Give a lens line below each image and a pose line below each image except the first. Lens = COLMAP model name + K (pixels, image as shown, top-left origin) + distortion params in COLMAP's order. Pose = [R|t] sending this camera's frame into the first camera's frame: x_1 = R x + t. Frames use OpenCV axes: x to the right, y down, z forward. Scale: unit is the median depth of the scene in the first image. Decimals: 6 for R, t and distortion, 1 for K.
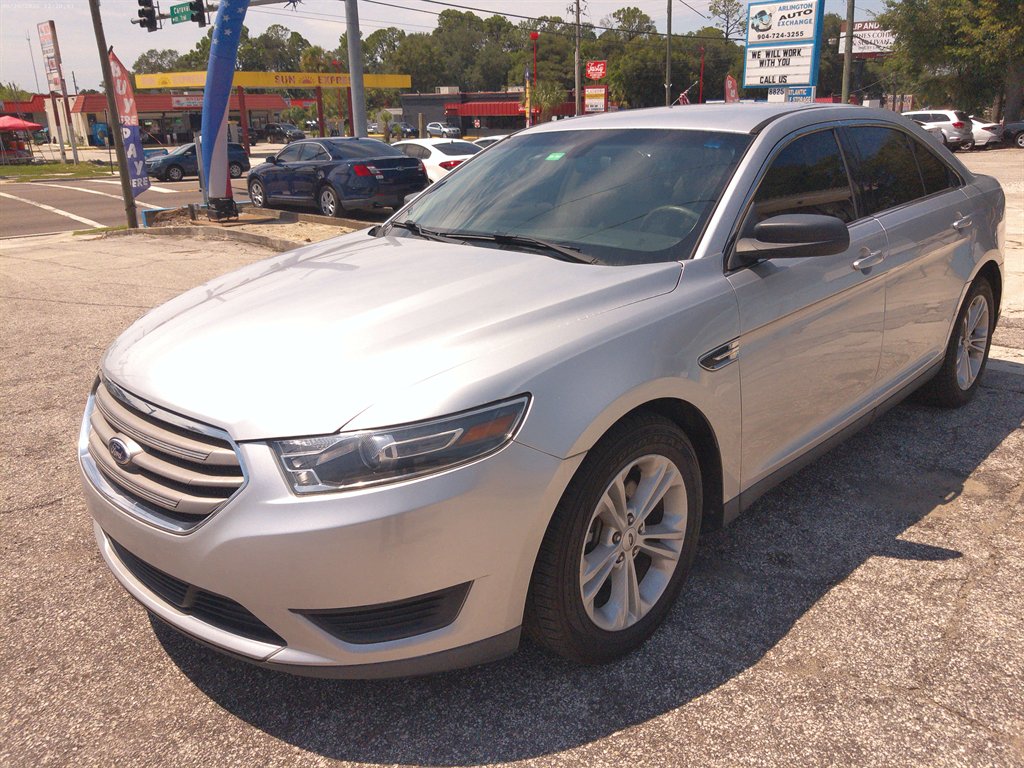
lens RADIAL K [[802.2, 0, 537.9], [0, 802.2, 366.7], [0, 0, 1]] dist [0.055842, -0.094872]
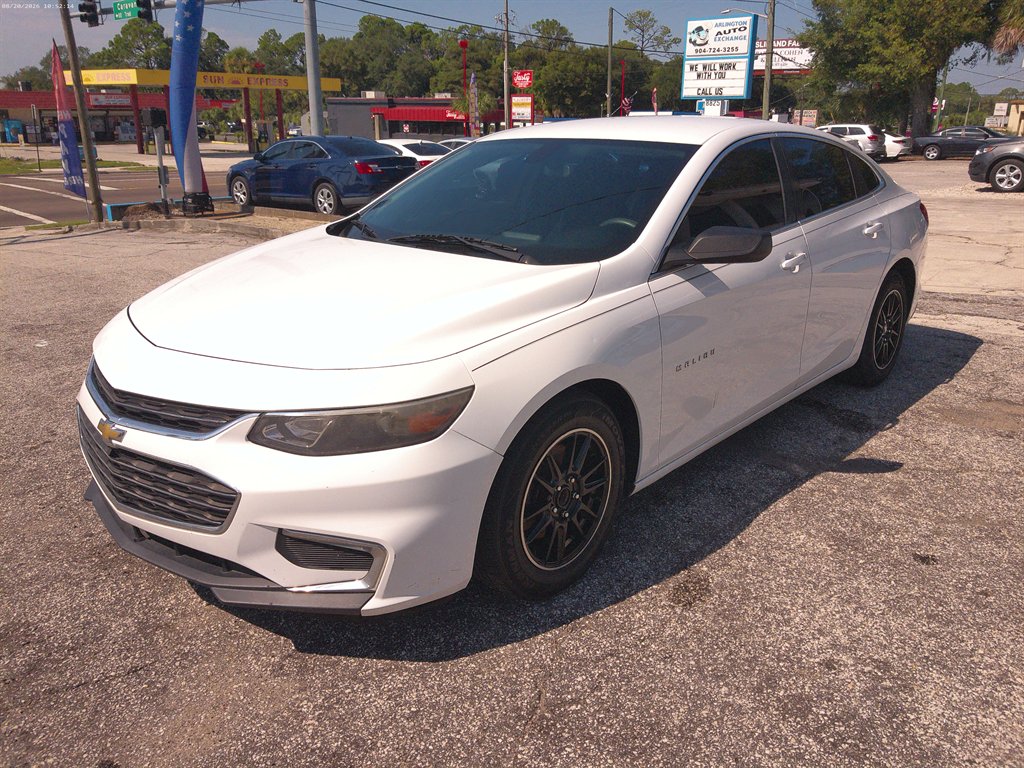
lens RADIAL K [[789.6, 0, 531.7], [0, 789.6, 368.1], [0, 0, 1]] dist [0.050691, -0.075406]
pose [[0.995840, -0.005952, 0.090928, -0.030541], [0.006217, 0.999977, -0.002634, 0.007418], [-0.090911, 0.003189, 0.995854, -0.014000]]
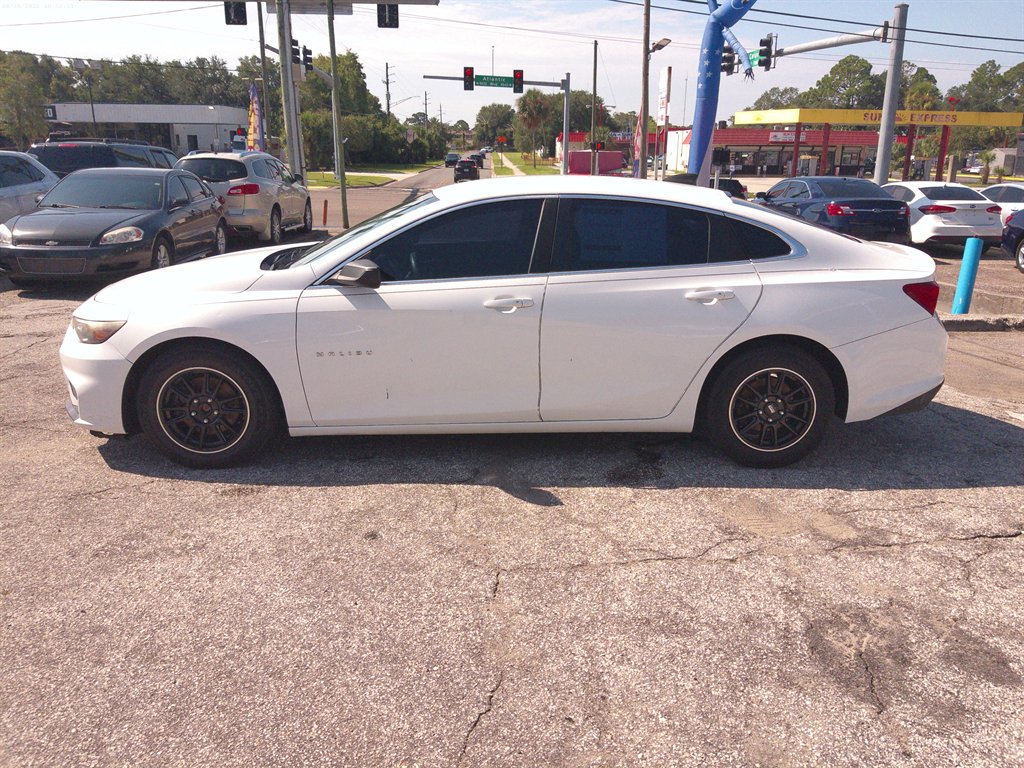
lens RADIAL K [[802.2, 0, 537.9], [0, 802.2, 366.7], [0, 0, 1]] dist [0.055842, -0.094872]
pose [[0.767213, 0.196027, -0.610703, 0.076488], [-0.220038, 0.974809, 0.036471, -0.001221], [0.602468, 0.106397, 0.791019, -0.008053]]
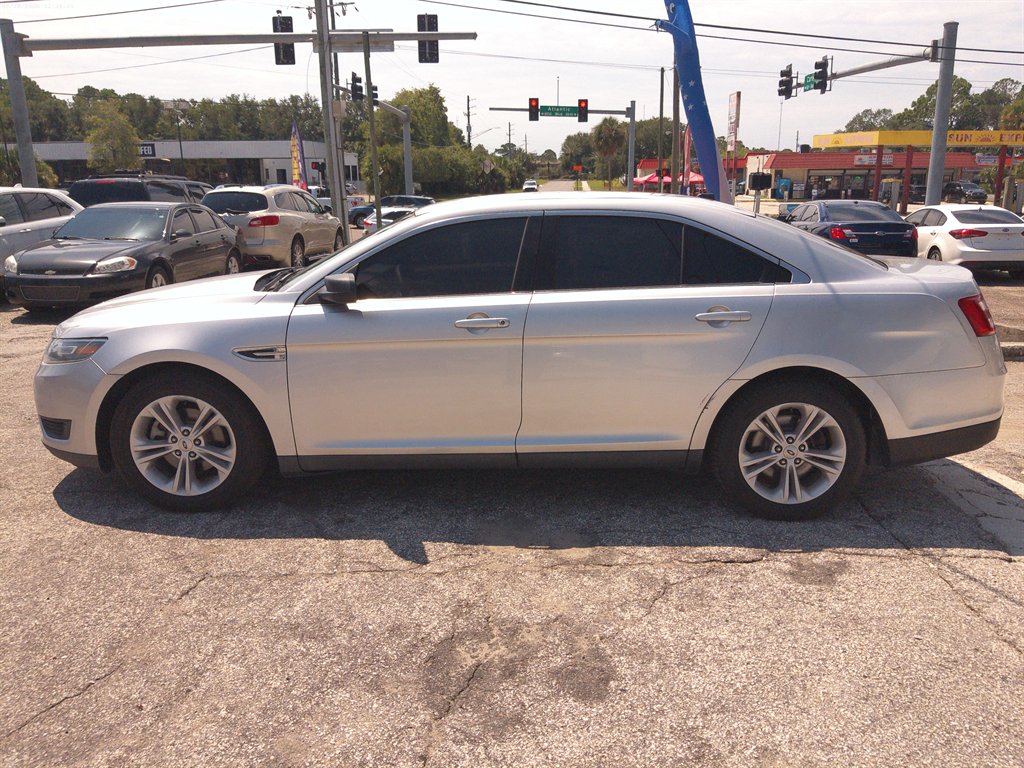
lens RADIAL K [[807.1, 0, 534.2], [0, 807.1, 369.0], [0, 0, 1]] dist [0.067624, -0.123682]
pose [[0.695070, 0.182874, -0.695295, 0.109610], [-0.226689, 0.973522, 0.029436, -0.009644], [0.682268, 0.137155, 0.718121, 0.014969]]
